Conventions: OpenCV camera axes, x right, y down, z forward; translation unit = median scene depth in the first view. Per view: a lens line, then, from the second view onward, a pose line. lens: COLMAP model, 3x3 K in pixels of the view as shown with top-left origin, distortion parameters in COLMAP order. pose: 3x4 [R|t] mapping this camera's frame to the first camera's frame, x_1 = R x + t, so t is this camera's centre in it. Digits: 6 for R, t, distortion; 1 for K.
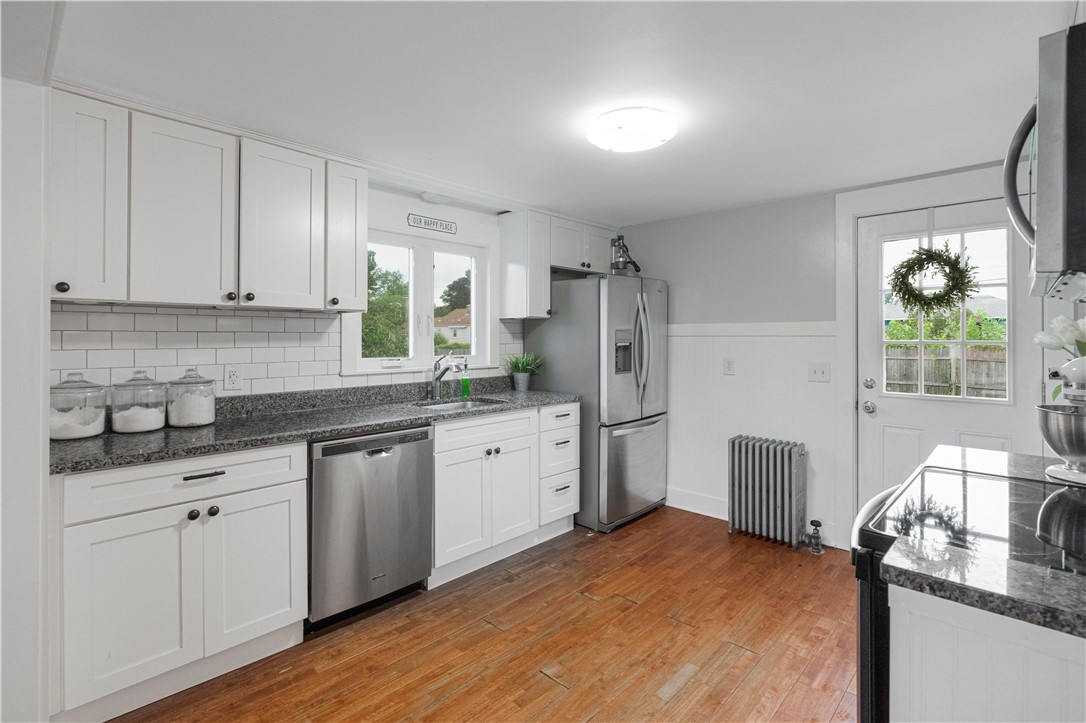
lens RADIAL K [[508.2, 0, 539.2], [0, 508.2, 335.1], [0, 0, 1]] dist [-0.000921, 0.000351]
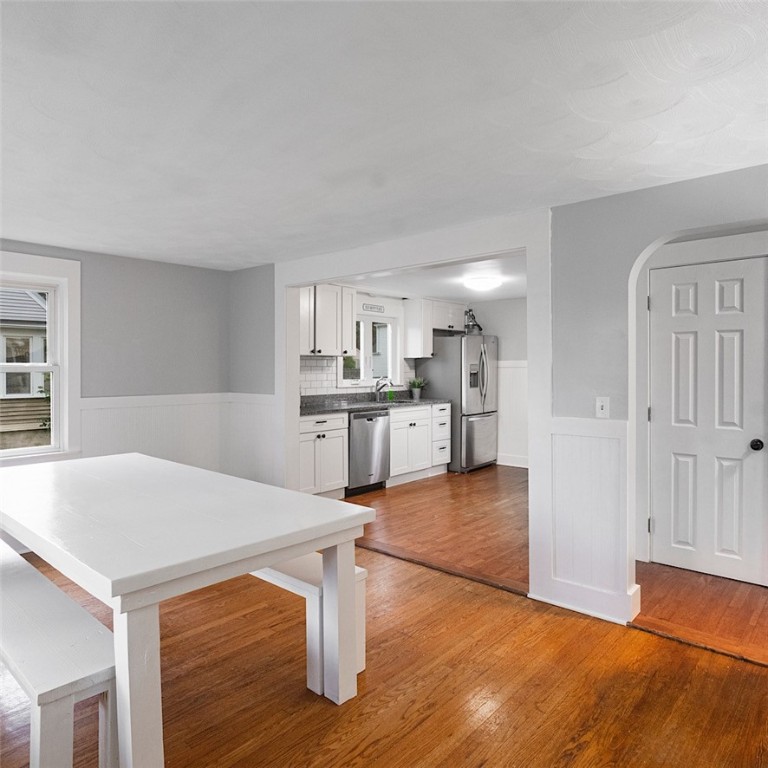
lens RADIAL K [[530.3, 0, 386.9], [0, 530.3, 369.6], [0, 0, 1]] dist [-0.040704, -0.000836]
pose [[0.999172, -0.003140, 0.040552, -0.250209], [0.002845, 0.999969, 0.007317, -0.006333], [-0.040574, -0.007196, 0.999151, -0.999566]]
